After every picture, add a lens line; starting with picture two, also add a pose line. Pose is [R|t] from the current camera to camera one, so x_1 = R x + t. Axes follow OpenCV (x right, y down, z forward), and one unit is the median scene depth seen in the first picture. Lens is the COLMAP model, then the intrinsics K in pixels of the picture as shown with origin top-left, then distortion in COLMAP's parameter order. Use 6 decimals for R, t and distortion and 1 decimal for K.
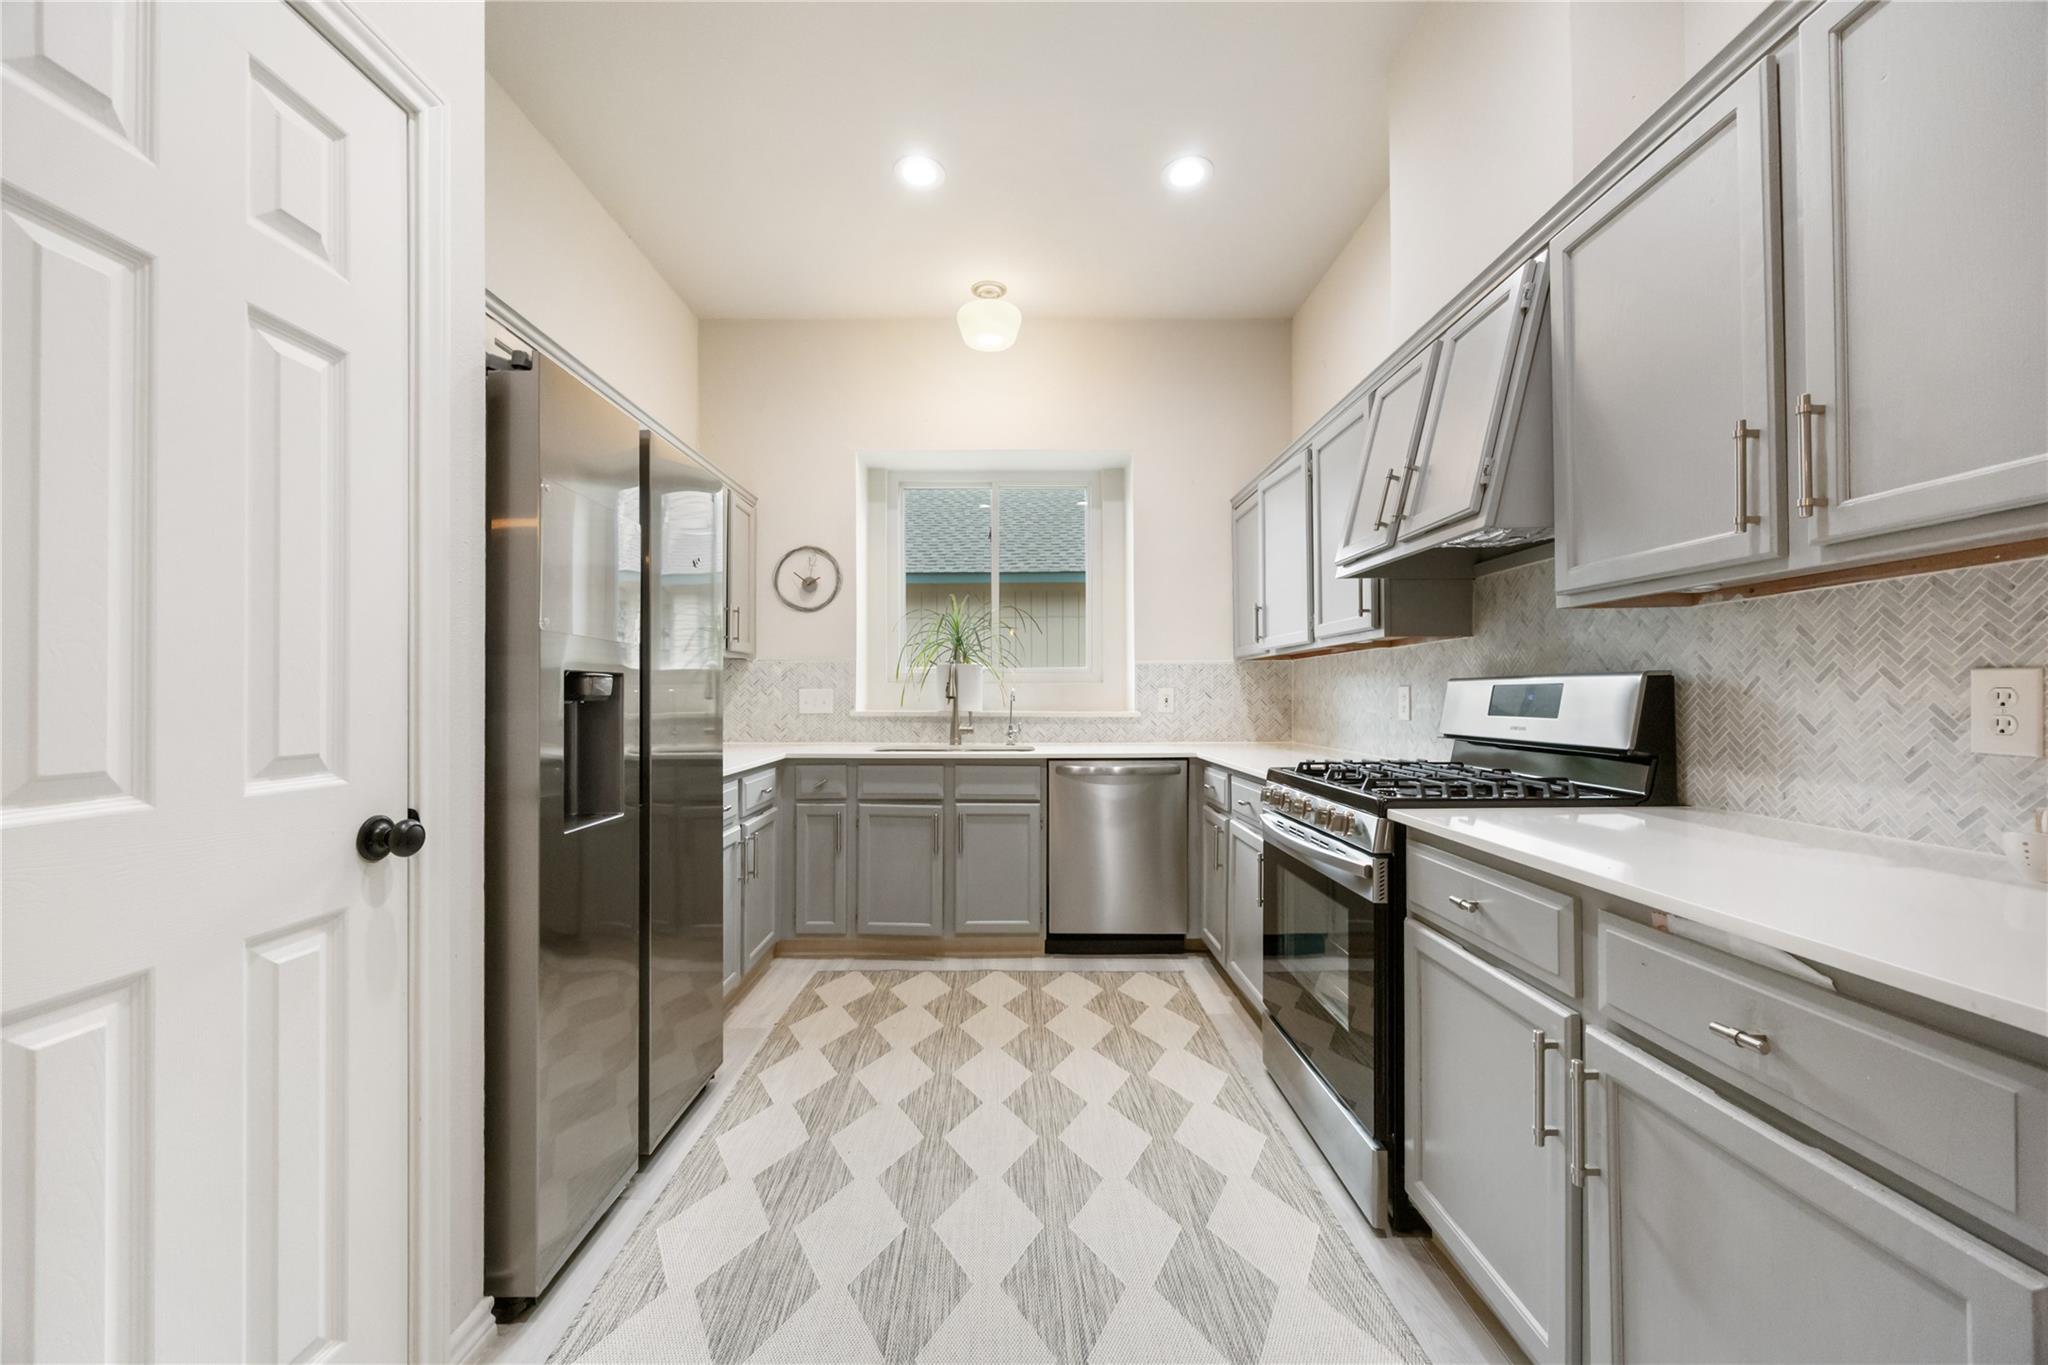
lens RADIAL K [[796.2, 0, 1015.5], [0, 796.2, 684.5], [0, 0, 1]] dist [-0.000251, 0.000043]
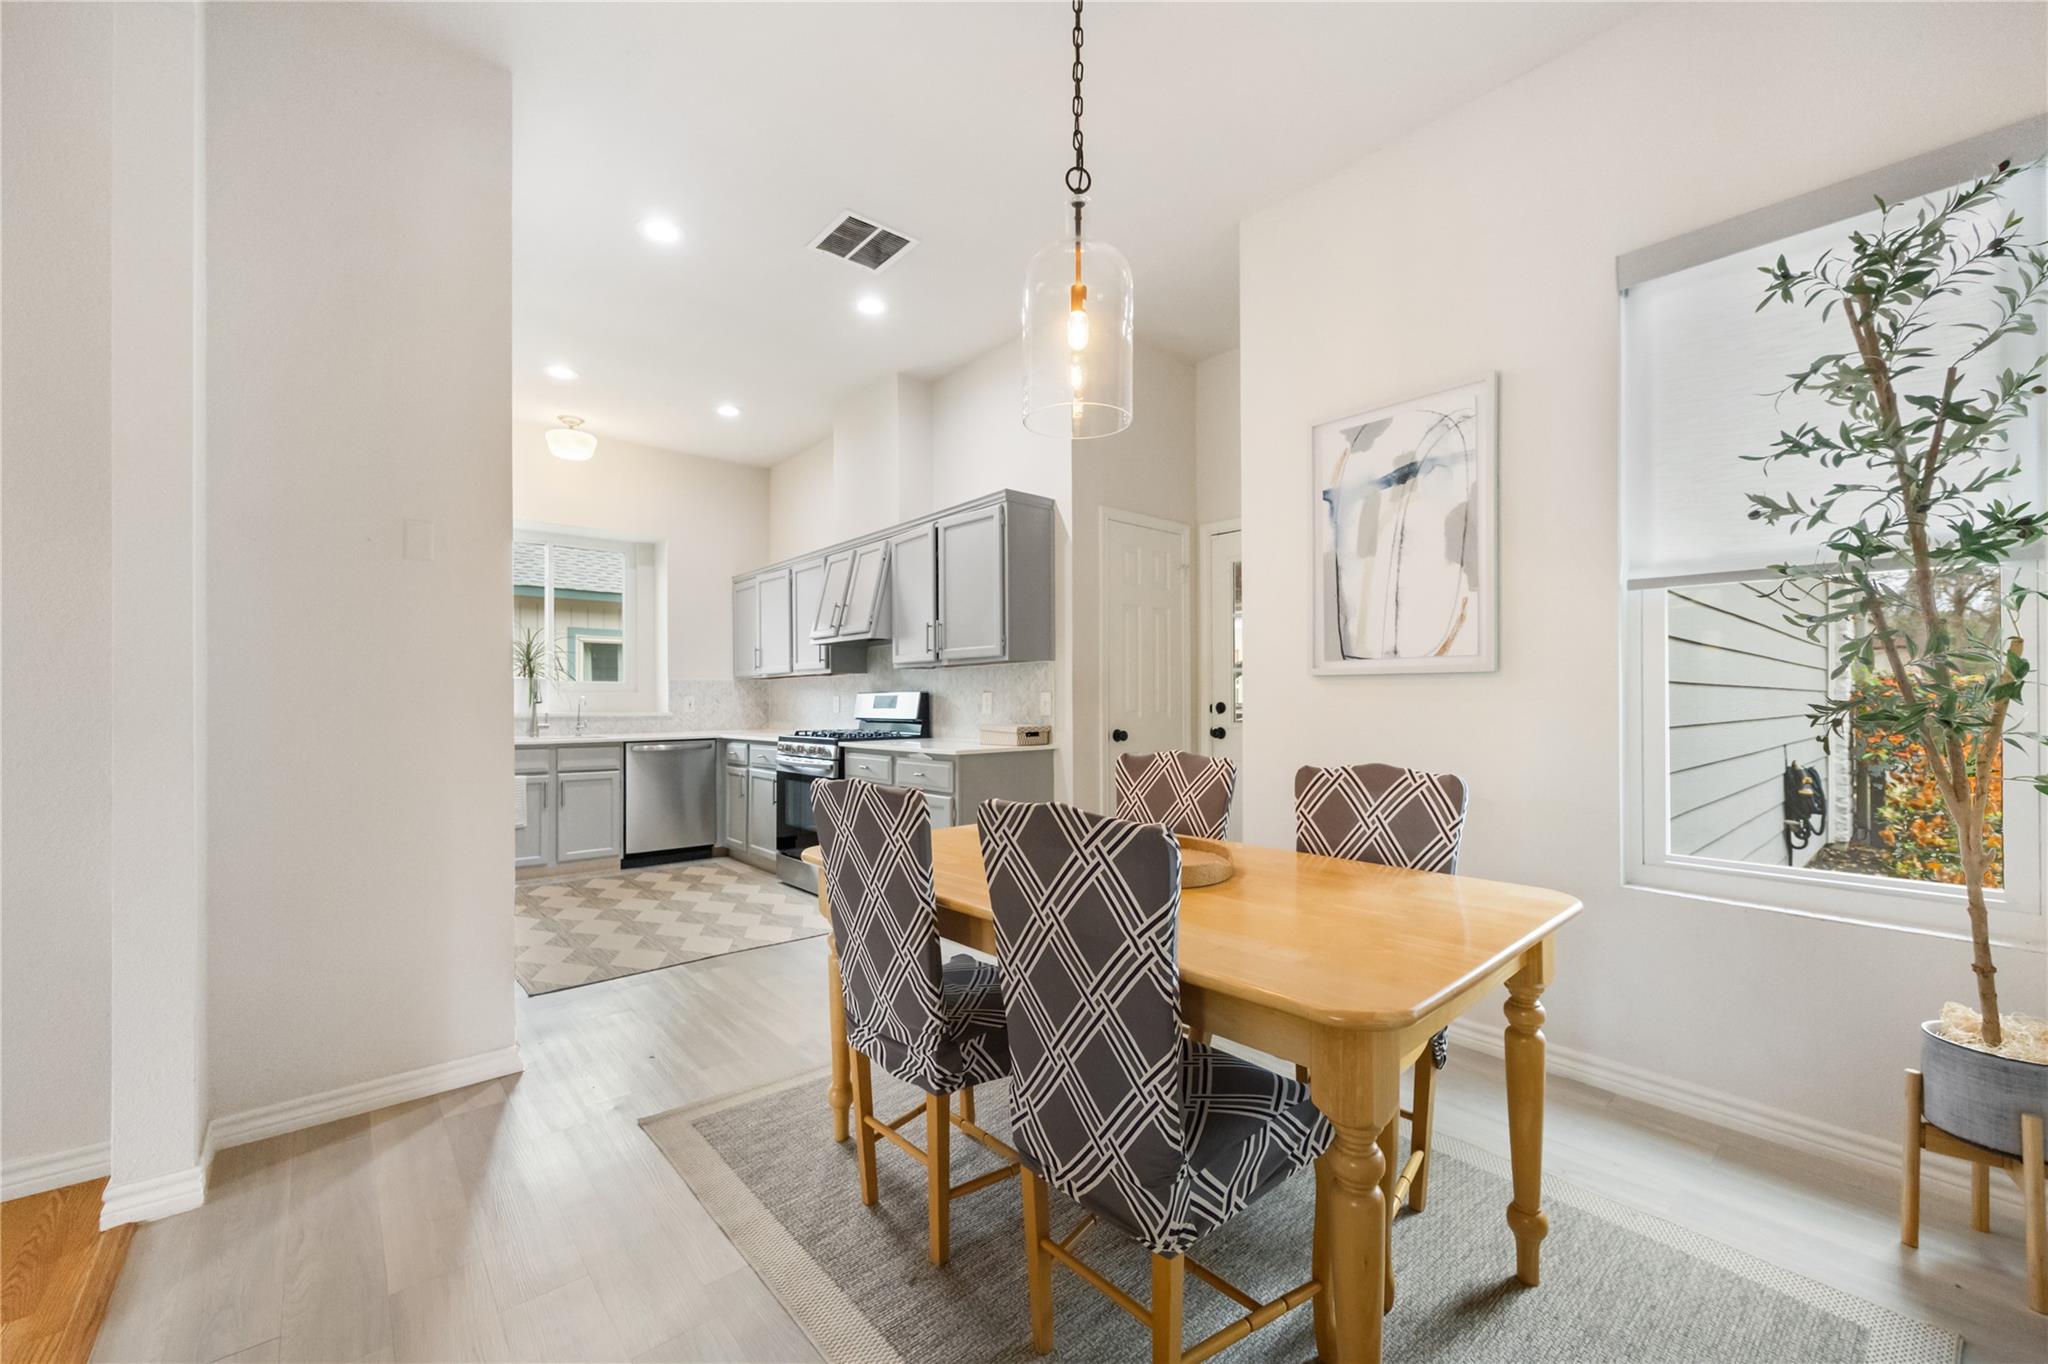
lens RADIAL K [[829.7, 0, 1019.9], [0, 829.7, 703.9], [0, 0, 1]] dist [0.011109, -0.000021]
pose [[0.762864, -0.001847, 0.646556, -0.638914], [-0.006792, 0.999918, 0.010870, -0.004764], [-0.646523, -0.012683, 0.762789, -1.115376]]
